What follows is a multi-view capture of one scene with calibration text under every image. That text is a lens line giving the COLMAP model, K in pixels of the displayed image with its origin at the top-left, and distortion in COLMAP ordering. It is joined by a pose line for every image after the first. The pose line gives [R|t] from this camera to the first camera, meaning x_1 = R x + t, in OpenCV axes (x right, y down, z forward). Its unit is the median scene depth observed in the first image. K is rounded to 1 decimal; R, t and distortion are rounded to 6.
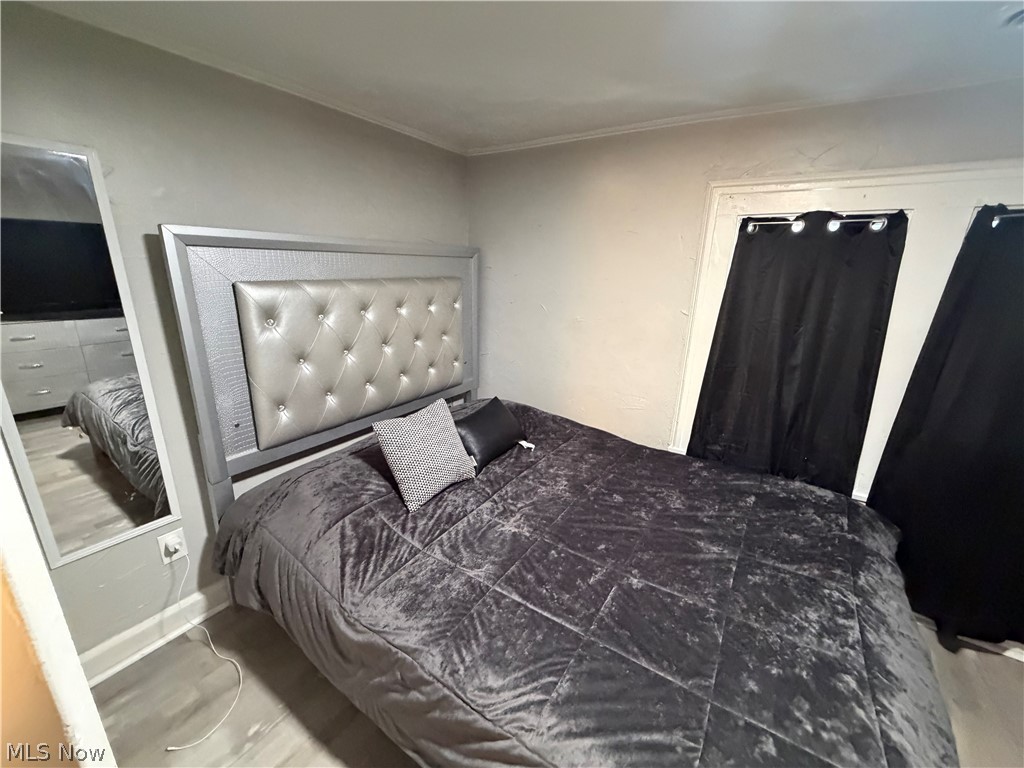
lens RADIAL K [[408.1, 0, 510.4], [0, 408.1, 384.8], [0, 0, 1]] dist [0.000808, -0.000477]
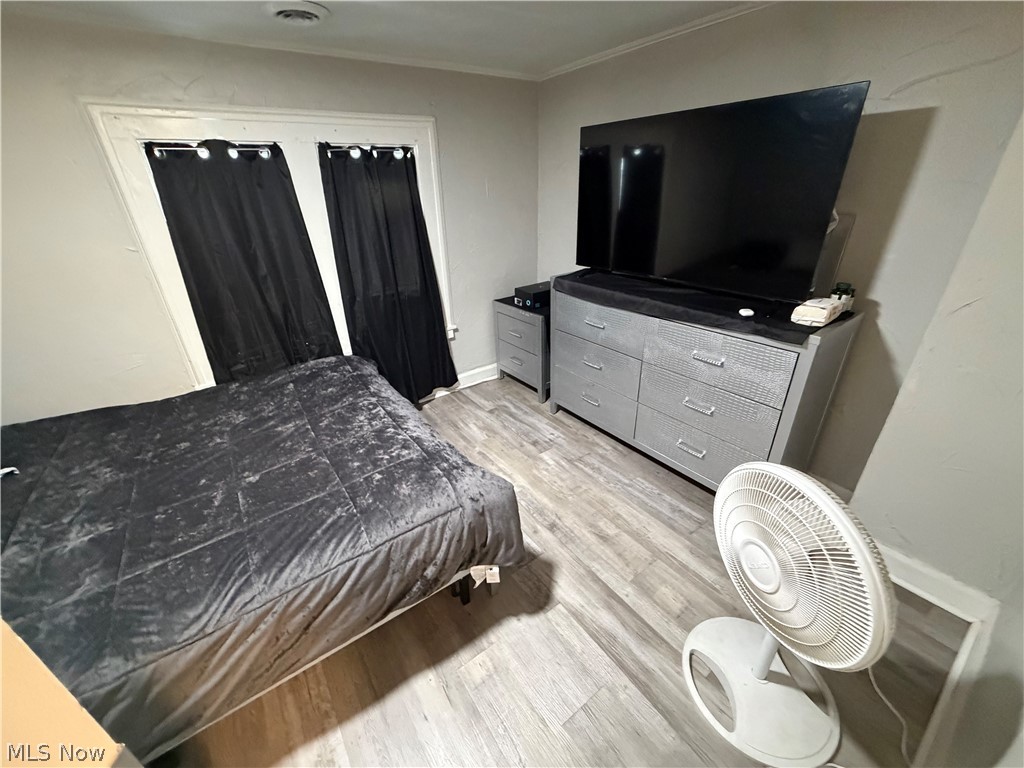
lens RADIAL K [[408.1, 0, 510.4], [0, 408.1, 384.8], [0, 0, 1]] dist [0.000808, -0.000477]
pose [[0.349012, -0.443808, 0.825364, -0.255950], [0.304900, 0.886604, 0.347808, 0.053277], [-0.886130, 0.130265, 0.444752, -0.198811]]
